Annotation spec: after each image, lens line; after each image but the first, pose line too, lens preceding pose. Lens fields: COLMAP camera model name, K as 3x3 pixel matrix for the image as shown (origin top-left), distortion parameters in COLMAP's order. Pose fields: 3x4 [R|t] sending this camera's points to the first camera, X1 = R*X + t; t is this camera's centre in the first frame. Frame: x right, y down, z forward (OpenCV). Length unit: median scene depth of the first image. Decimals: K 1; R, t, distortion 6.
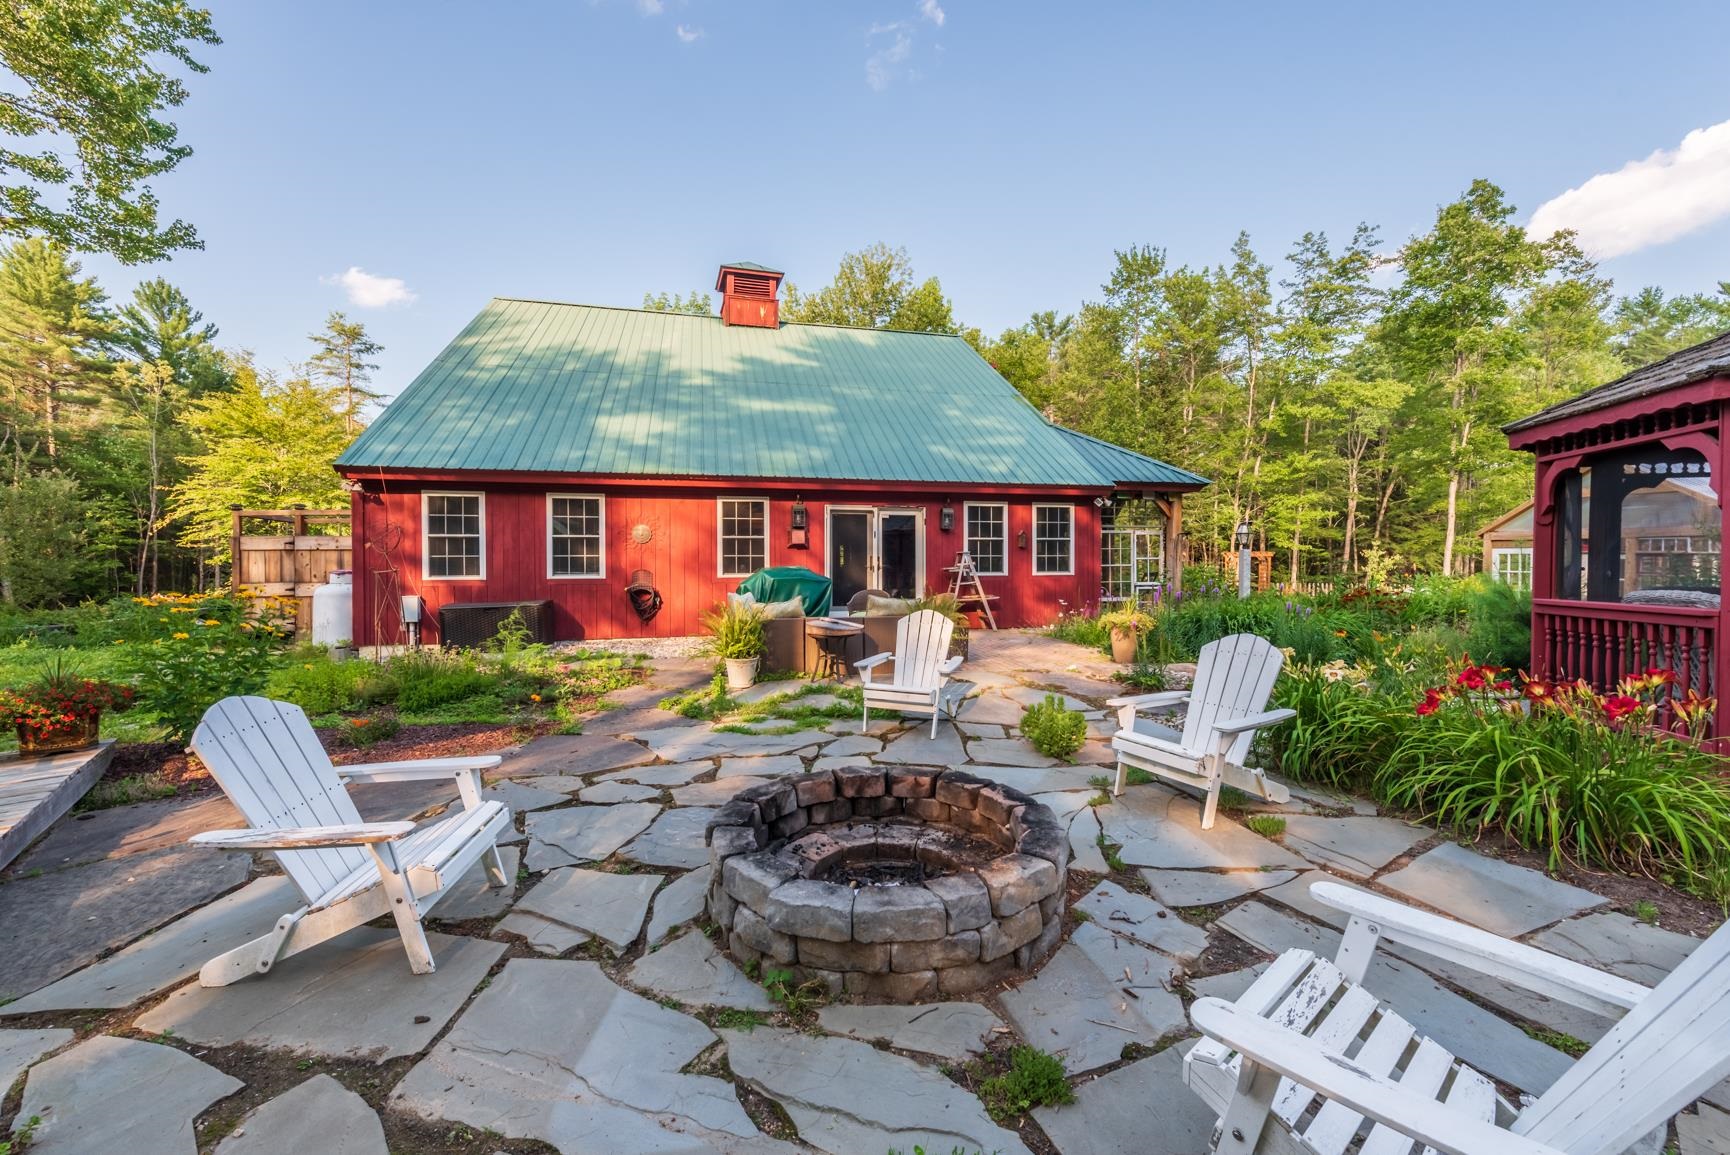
lens RADIAL K [[696.3, 0, 836.0], [0, 696.3, 618.6], [0, 0, 1]] dist [-0.000474, 0.000222]
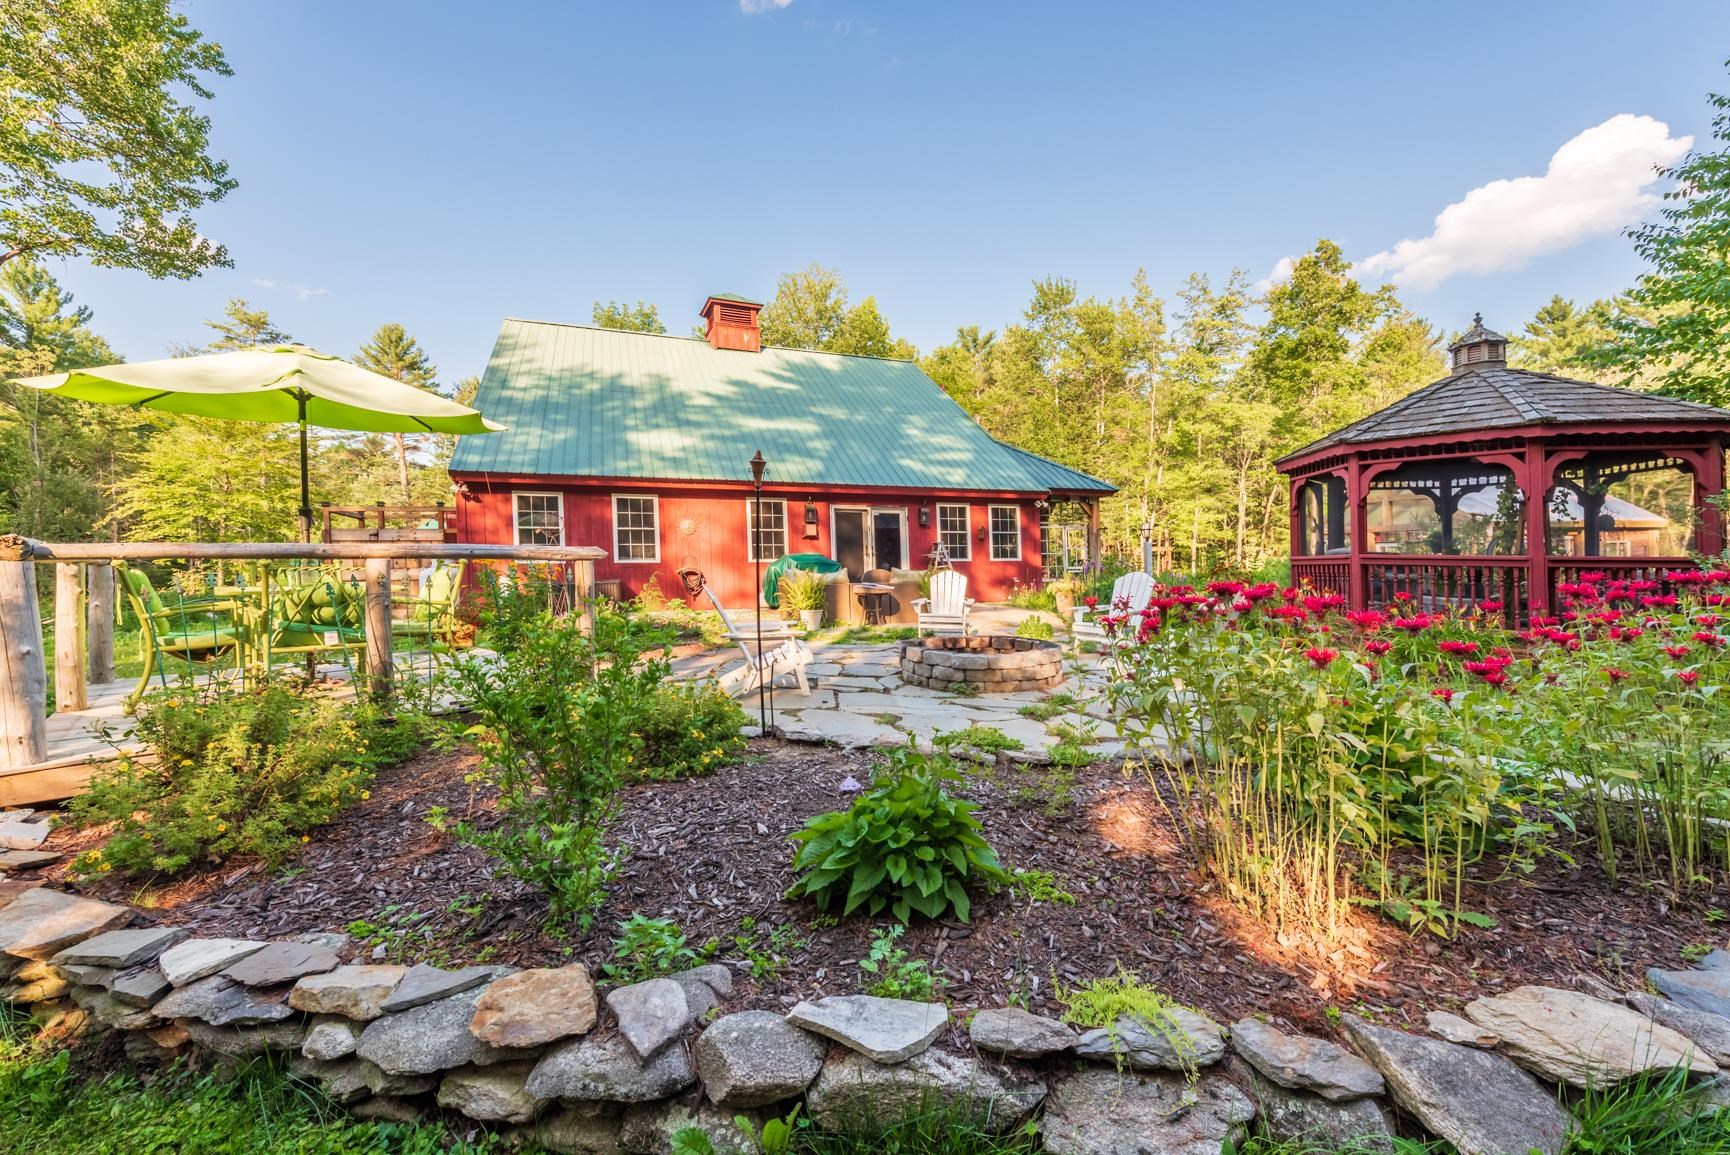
lens RADIAL K [[696.3, 0, 866.9], [0, 696.3, 574.9], [0, 0, 1]] dist [-0.000474, 0.000222]
pose [[0.990705, -0.008322, 0.135777, -0.059671], [0.017138, 0.997810, -0.063891, 0.021275], [-0.134947, 0.065624, 0.988677, -0.117439]]
